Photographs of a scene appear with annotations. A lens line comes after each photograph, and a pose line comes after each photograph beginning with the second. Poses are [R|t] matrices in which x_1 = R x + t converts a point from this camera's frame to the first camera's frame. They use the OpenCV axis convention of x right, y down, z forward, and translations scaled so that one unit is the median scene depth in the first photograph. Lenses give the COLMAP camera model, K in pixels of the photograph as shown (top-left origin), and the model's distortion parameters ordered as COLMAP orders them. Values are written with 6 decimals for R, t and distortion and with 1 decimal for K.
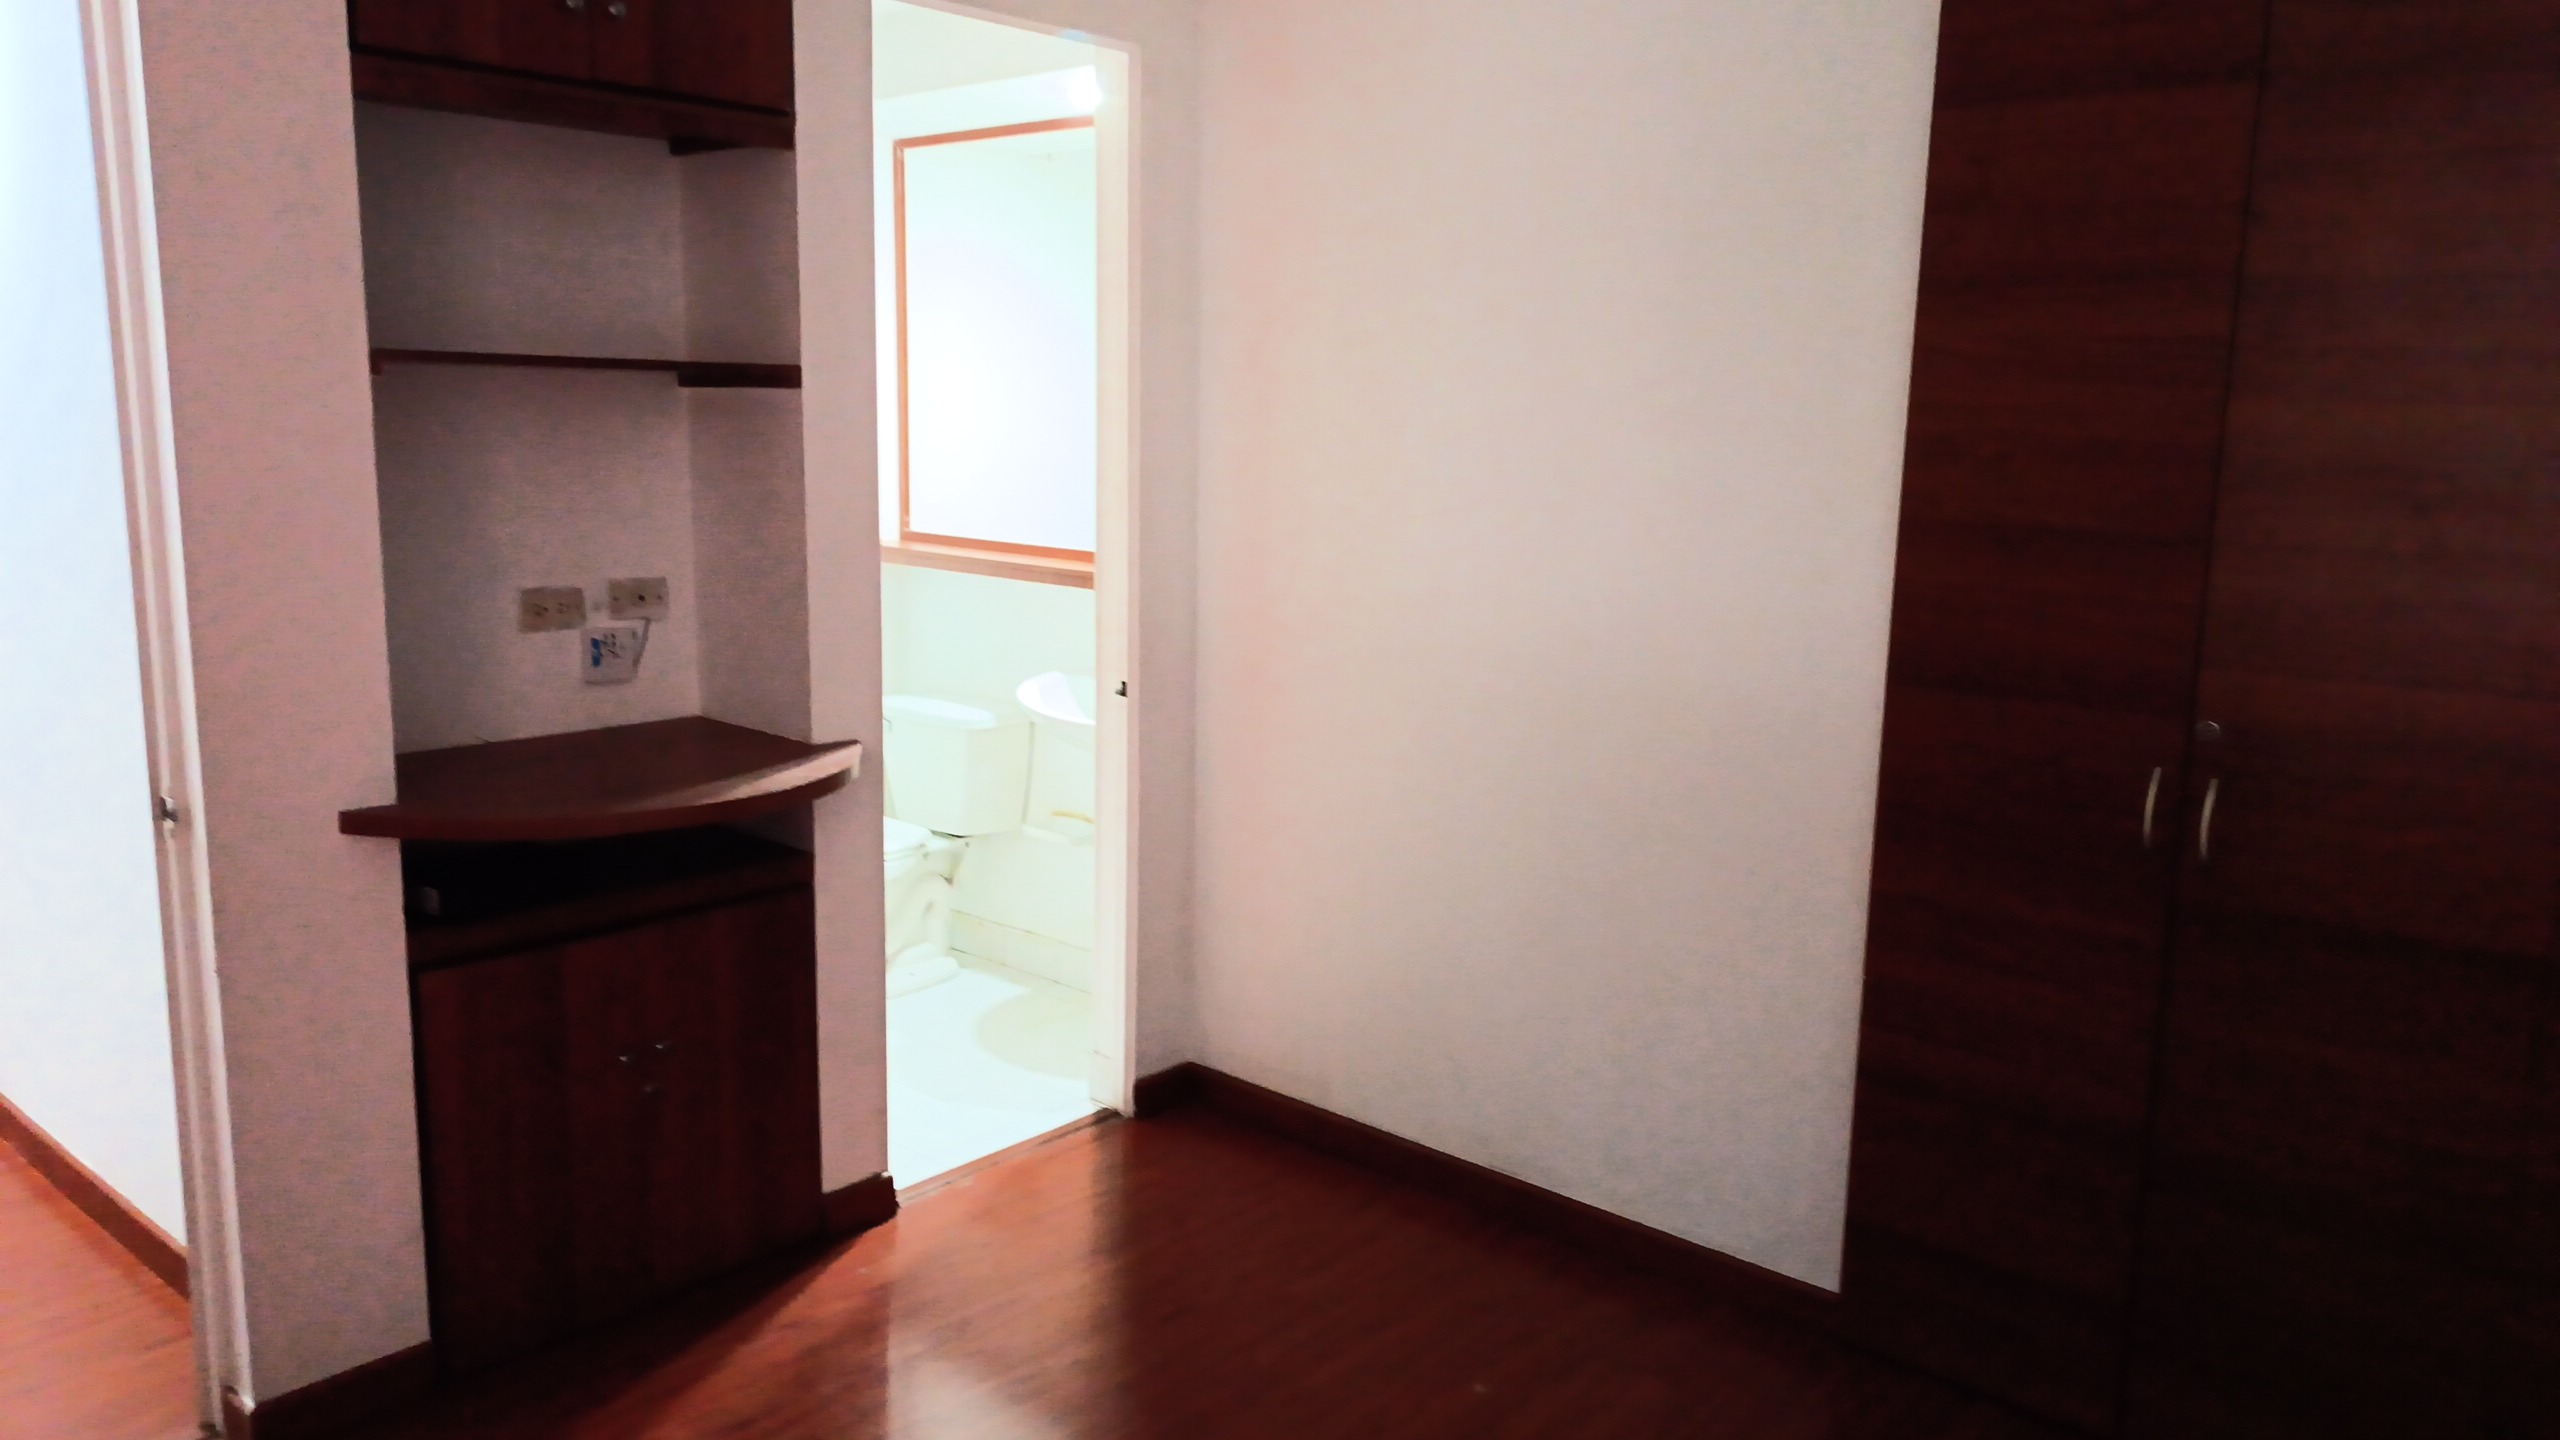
lens RADIAL K [[1752.4, 0, 1280.0], [0, 1752.4, 720.0], [0, 0, 1]] dist [-0.004231, -0.002423]
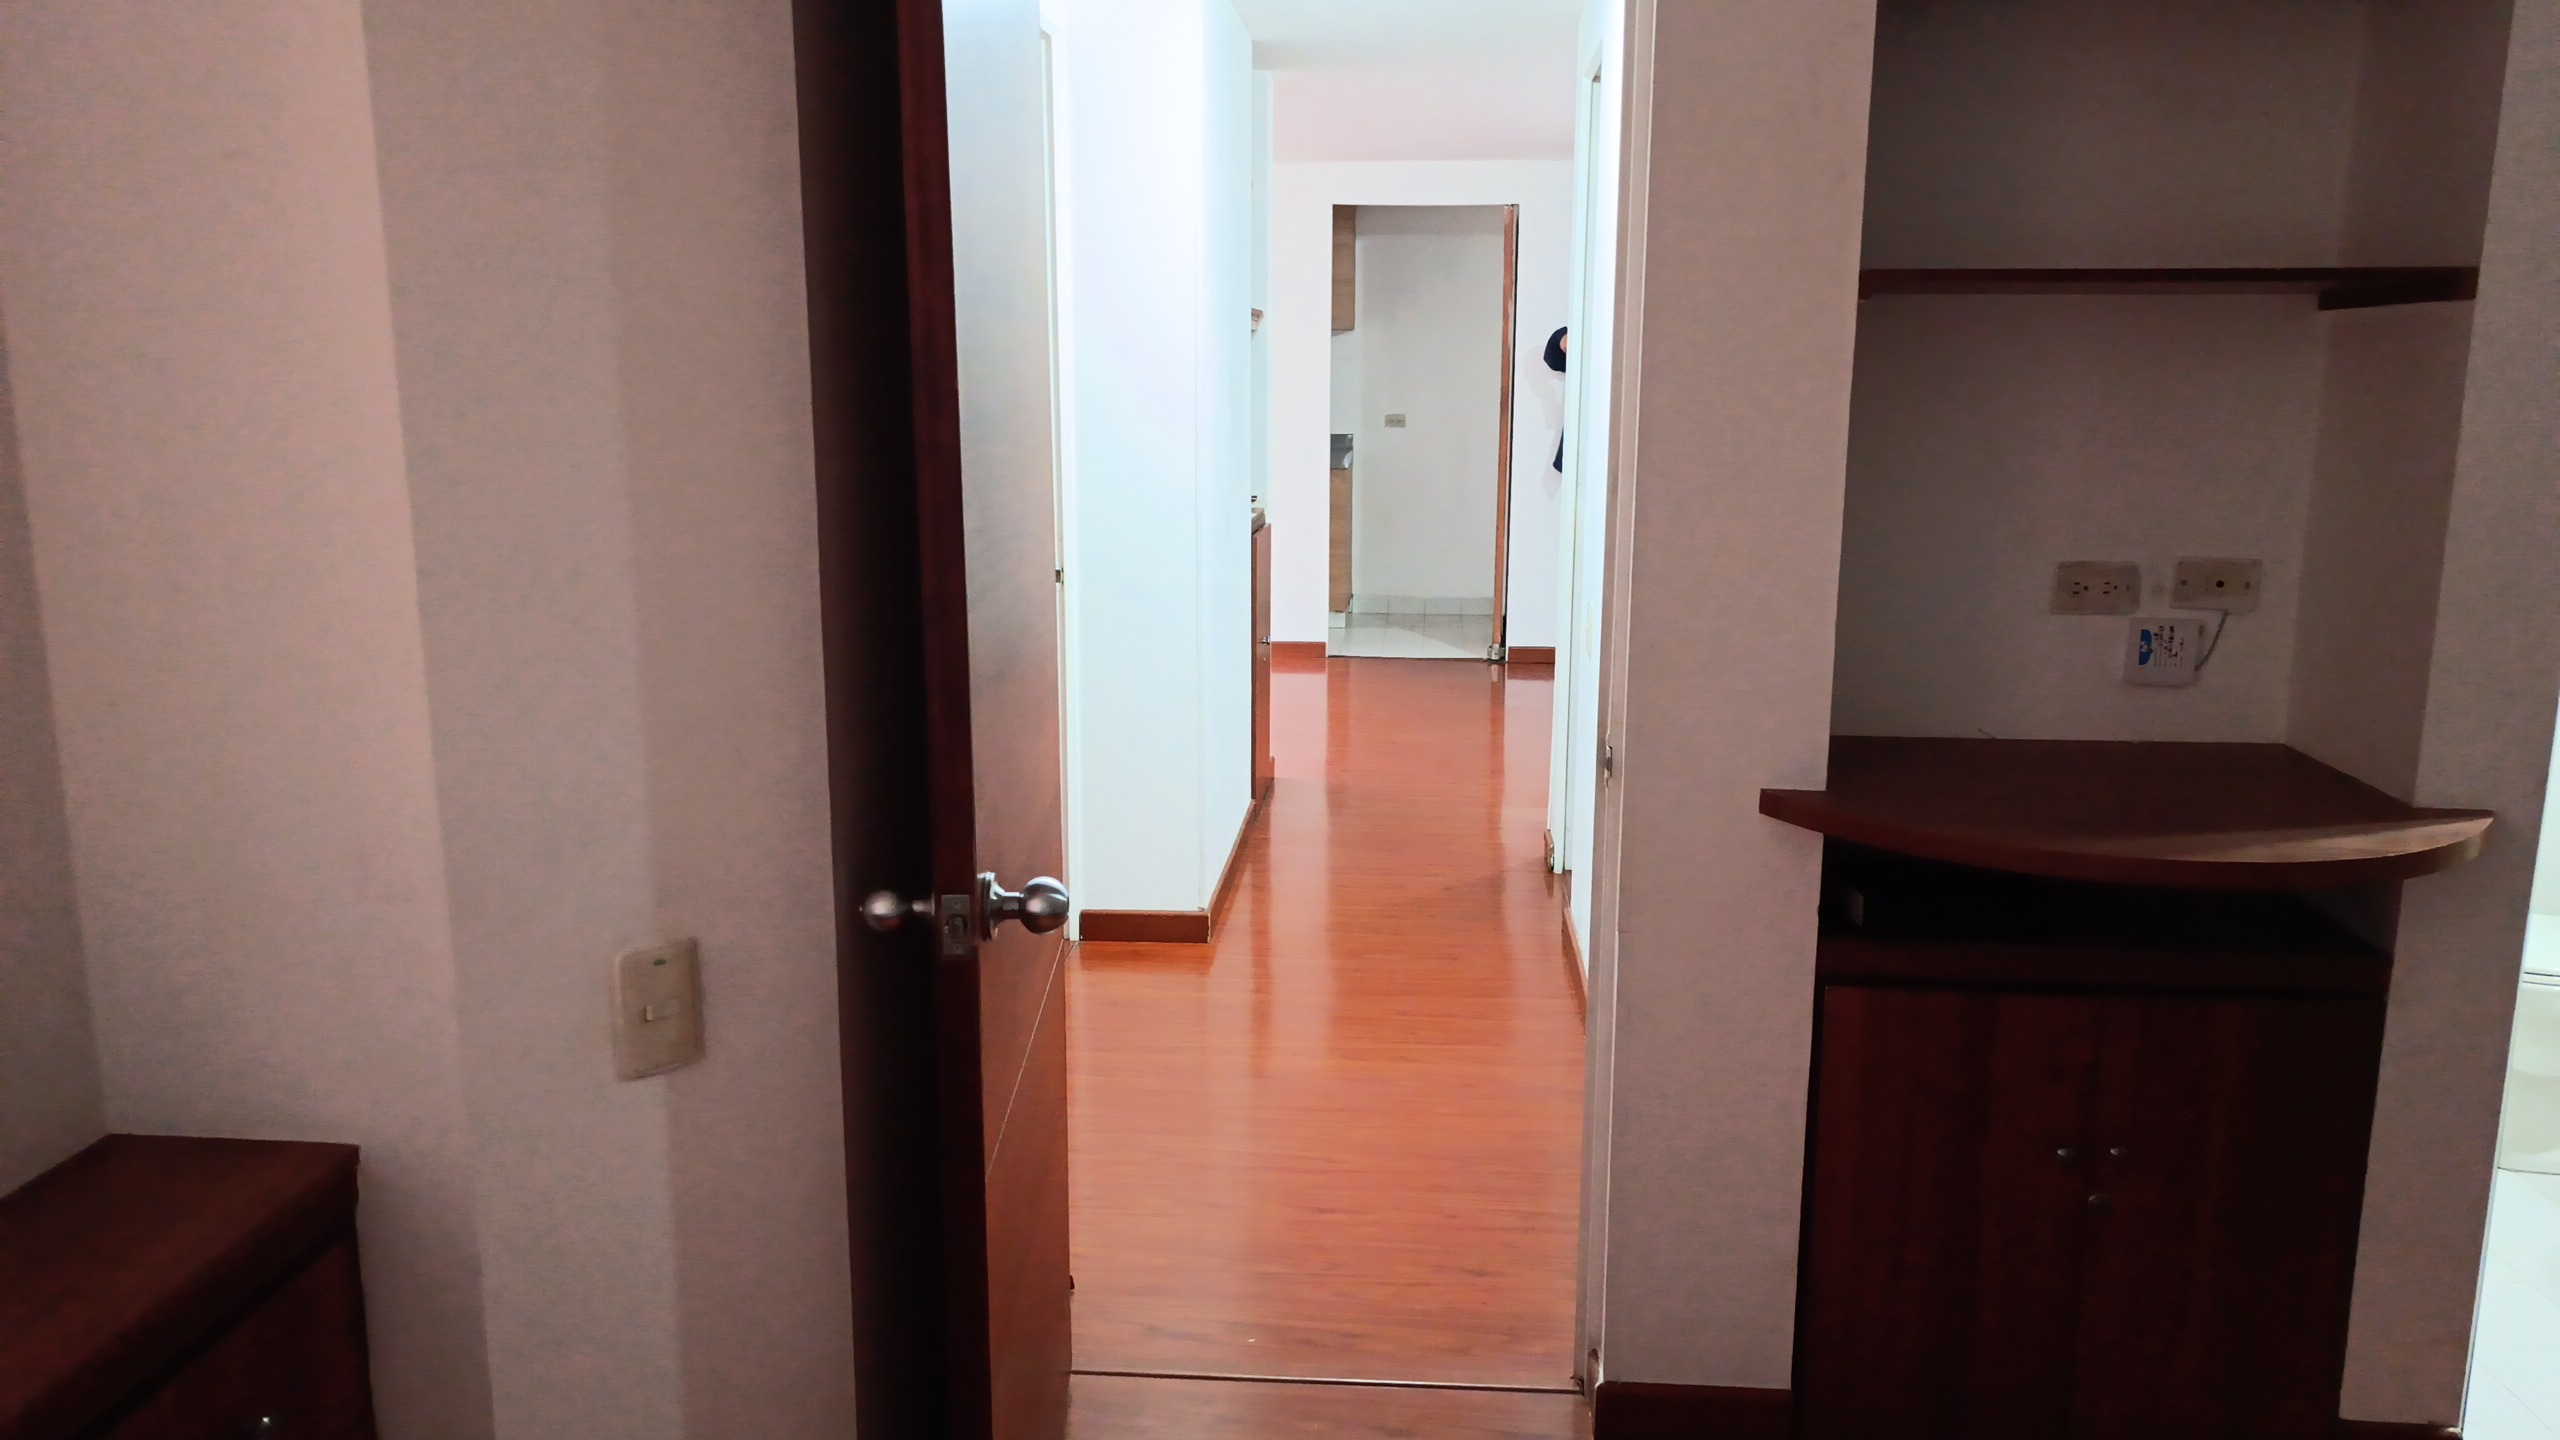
lens RADIAL K [[1842.6, 0, 1280.0], [0, 1842.6, 720.0], [0, 0, 1]] dist [0.043917, -0.002042]
pose [[0.606712, 0.133217, -0.783679, 0.044287], [-0.128826, 0.989303, 0.068436, -0.013090], [0.784413, 0.059437, 0.617384, 0.167221]]
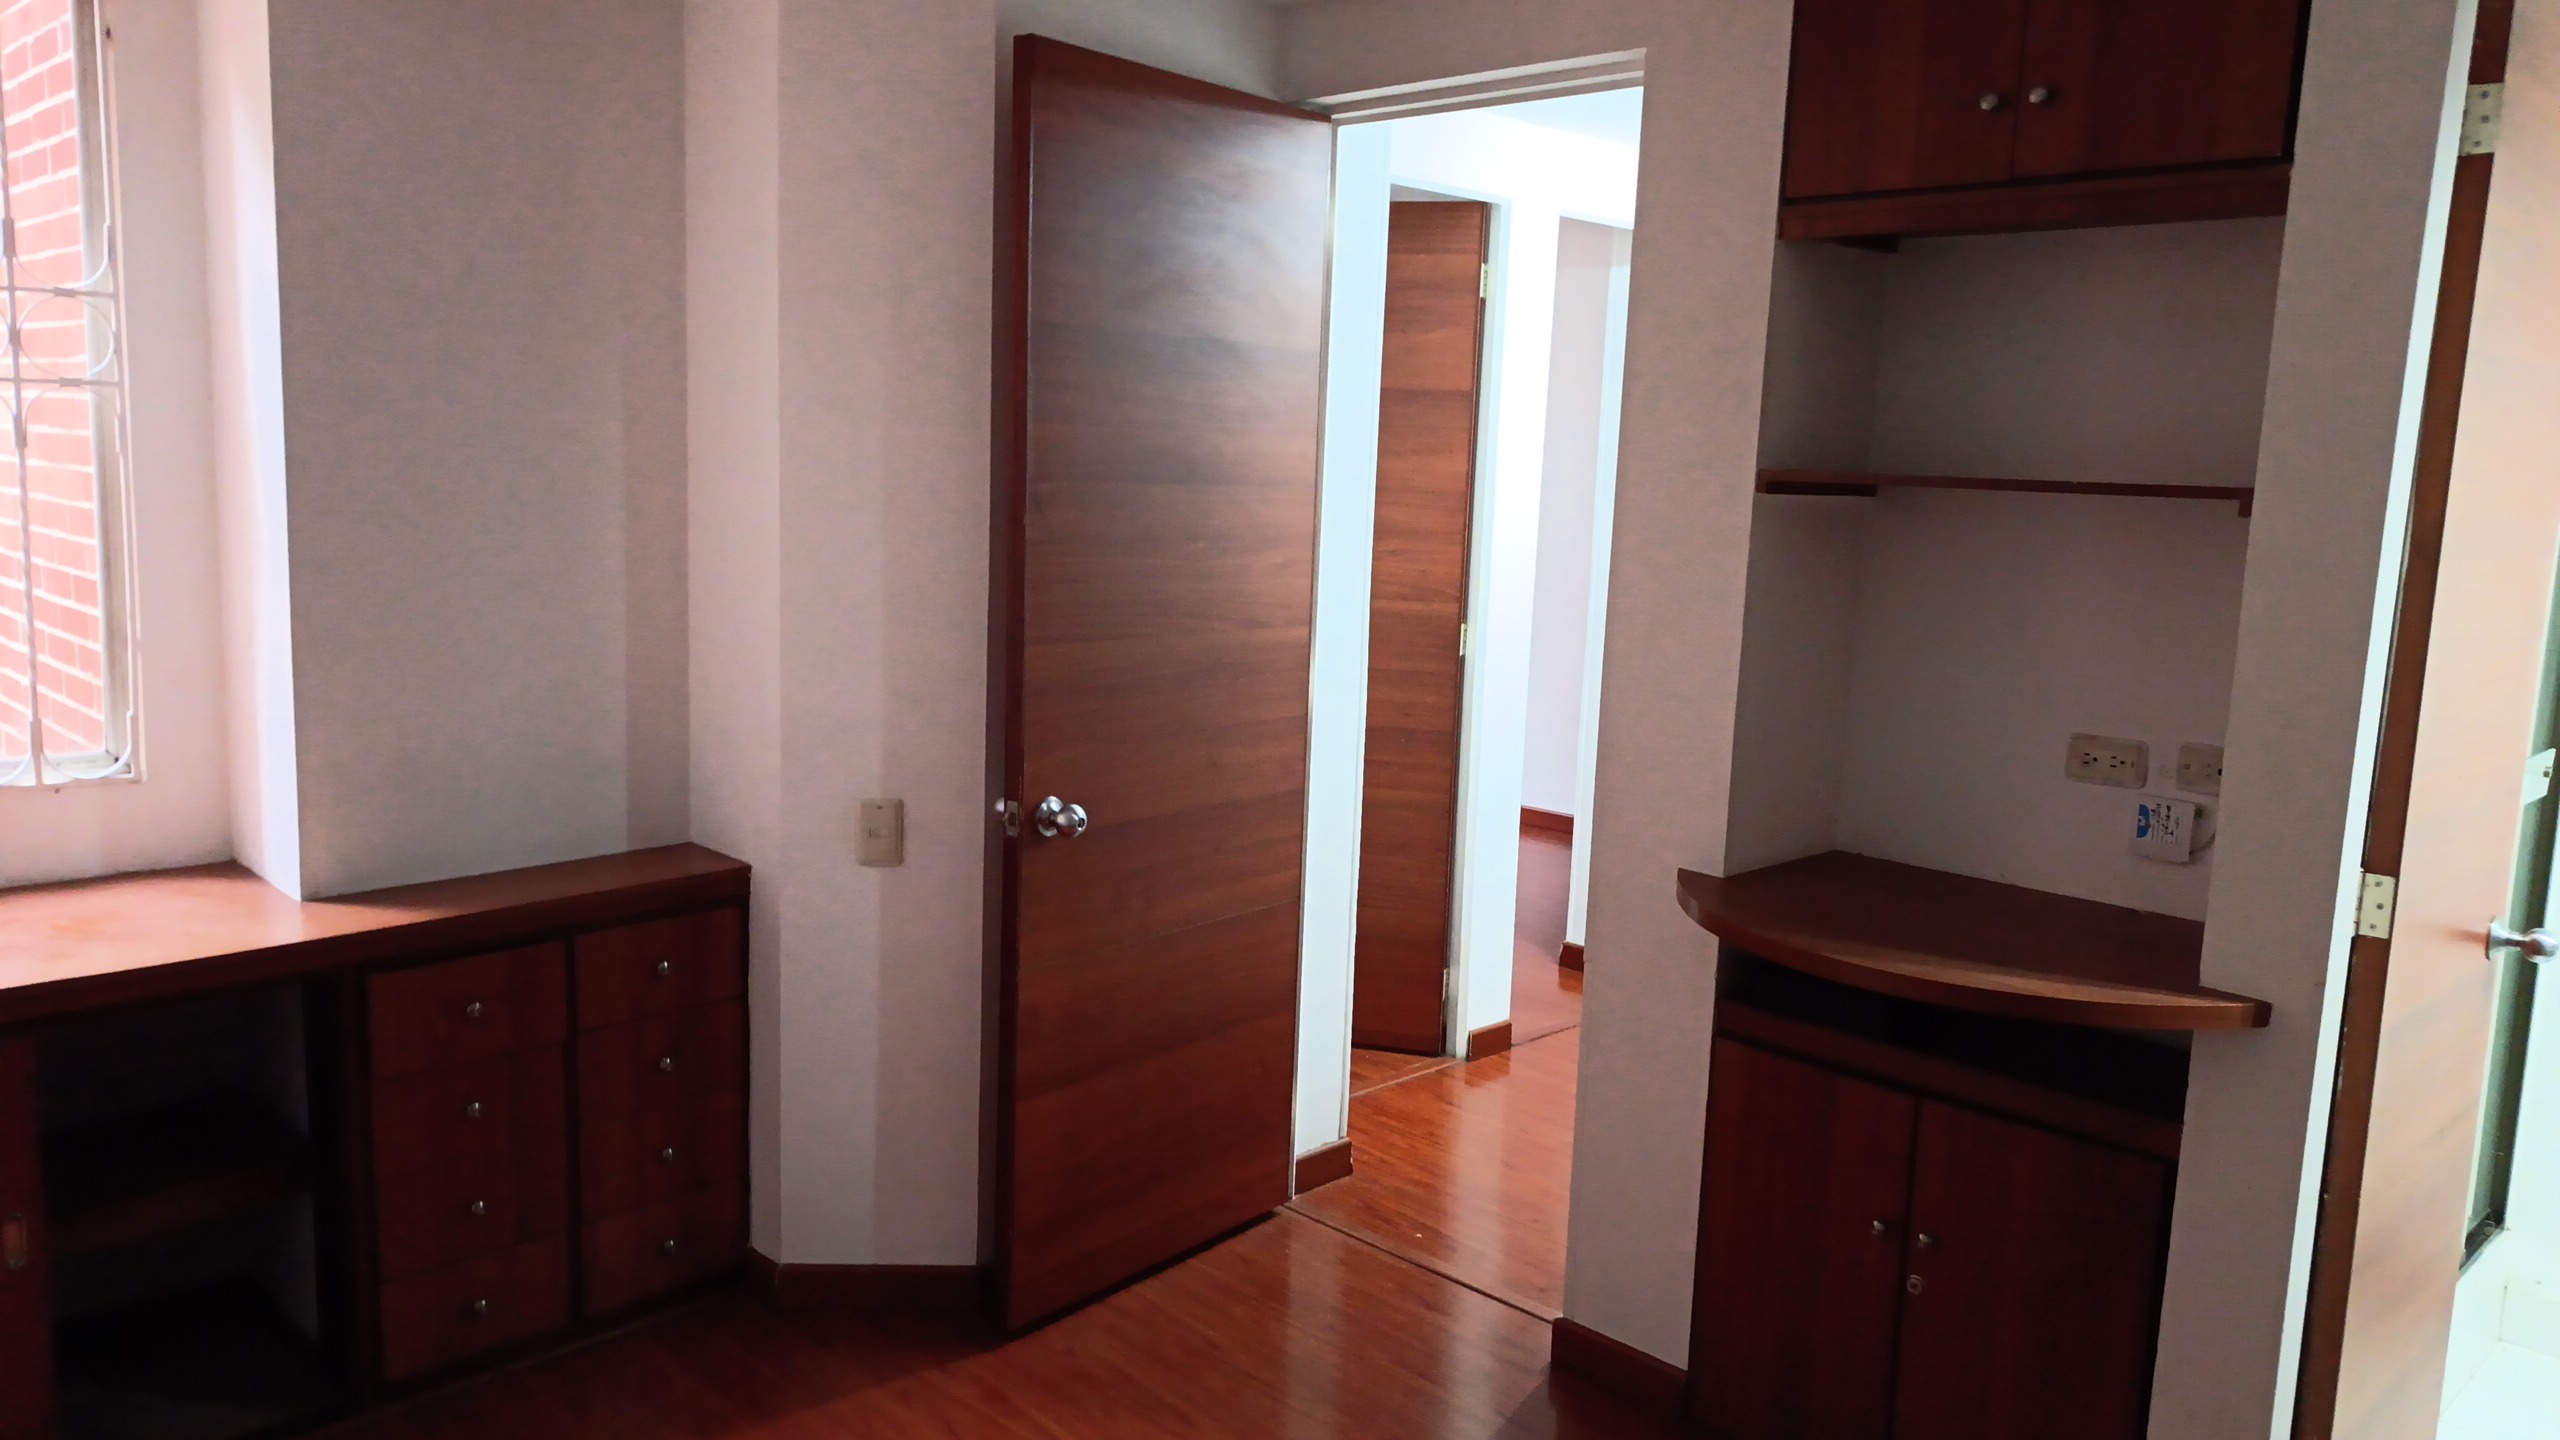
lens RADIAL K [[1811.0, 0, 1280.0], [0, 1811.0, 720.0], [0, 0, 1]] dist [0.012149, -0.007919]
pose [[-0.065695, 0.115462, -0.991137, 0.533520], [-0.214492, 0.968429, 0.127034, -0.112745], [0.974514, 0.220936, -0.038855, 0.629993]]
